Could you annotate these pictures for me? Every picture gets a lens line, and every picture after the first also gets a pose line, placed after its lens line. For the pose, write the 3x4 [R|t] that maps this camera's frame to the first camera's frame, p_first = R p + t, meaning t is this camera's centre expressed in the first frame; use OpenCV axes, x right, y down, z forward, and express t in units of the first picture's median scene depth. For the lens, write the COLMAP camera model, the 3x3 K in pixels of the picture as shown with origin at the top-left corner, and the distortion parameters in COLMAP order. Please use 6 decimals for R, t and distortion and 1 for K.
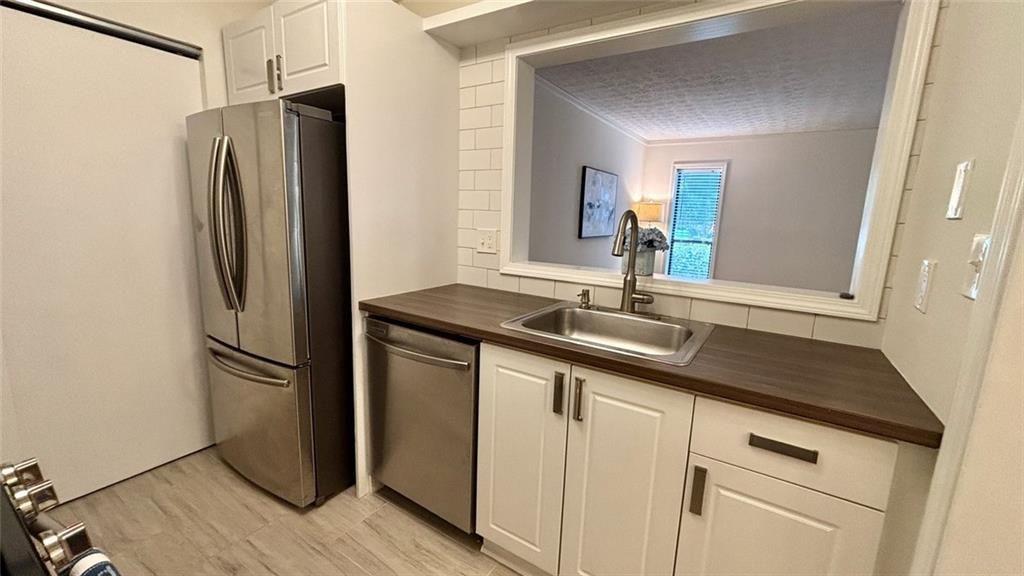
lens RADIAL K [[414.7, 0, 510.0], [0, 414.7, 288.4], [0, 0, 1]] dist [-0.000020, -0.000571]
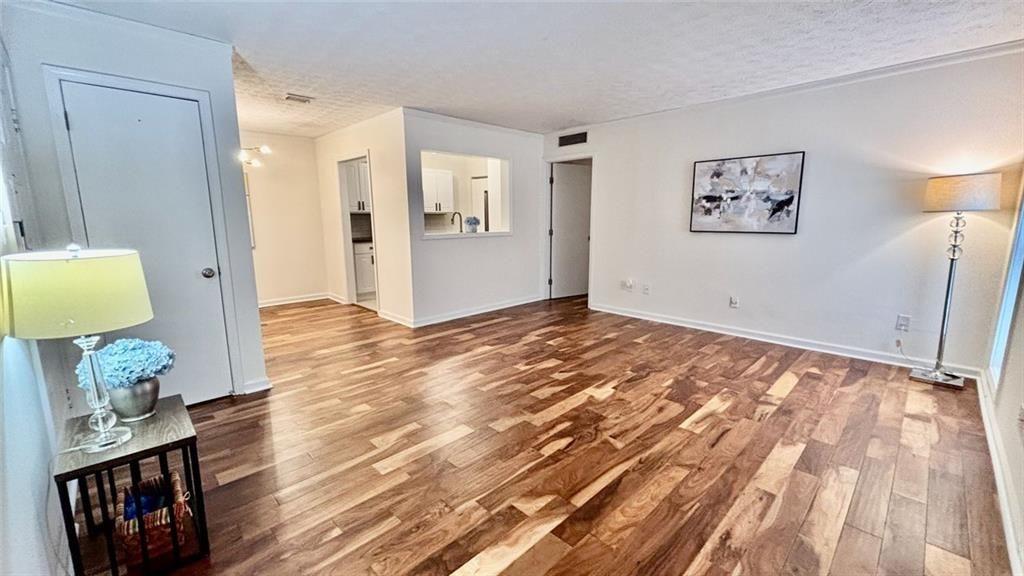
lens RADIAL K [[413.2, 0, 512.0], [0, 413.2, 288.0], [0, 0, 1]] dist [-0.000035, -0.005645]
pose [[-0.223544, 0.135532, -0.965225, 3.222054], [-0.171382, 0.969391, 0.175808, -0.220628], [0.959508, 0.204723, -0.193474, 1.987859]]
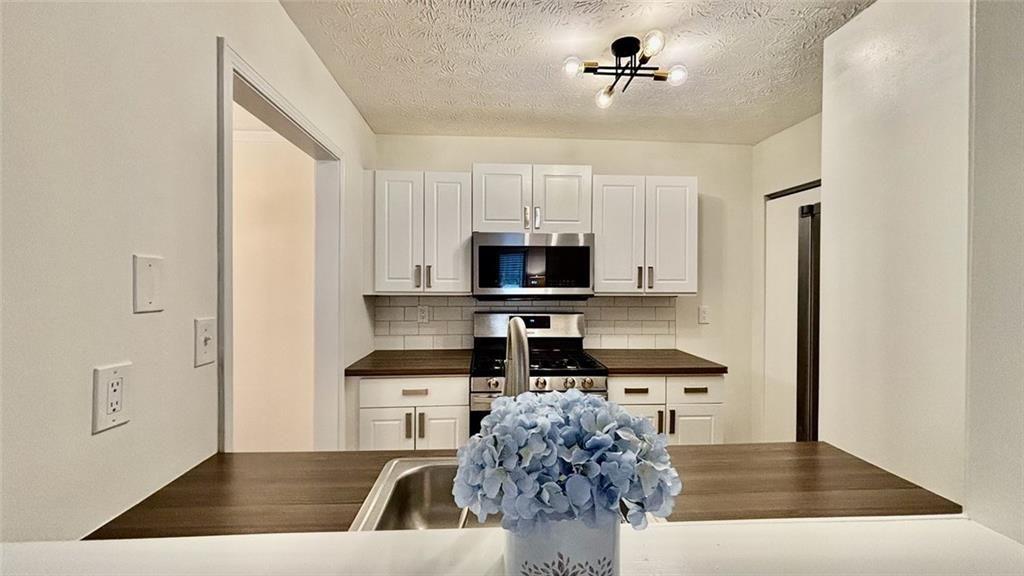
lens RADIAL K [[410.9, 0, 512.9], [0, 410.9, 288.5], [0, 0, 1]] dist [-0.000426, -0.000805]
pose [[-0.809856, -0.032769, -0.585713, 0.489147], [-0.134290, 0.982282, 0.130725, -0.241283], [0.571052, 0.184524, -0.799907, 1.207982]]
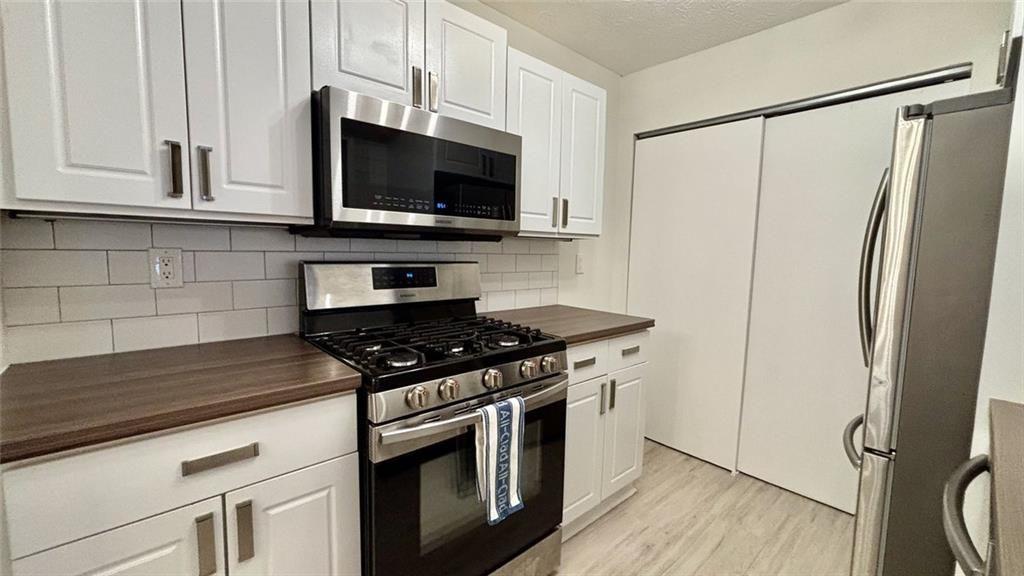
lens RADIAL K [[411.6, 0, 508.8], [0, 411.6, 288.4], [0, 0, 1]] dist [0.016088, -0.009313]
pose [[-0.268747, 0.050739, -0.961873, 0.358441], [-0.196264, 0.974777, 0.106256, -0.042138], [0.943003, 0.217338, -0.252010, 0.484934]]
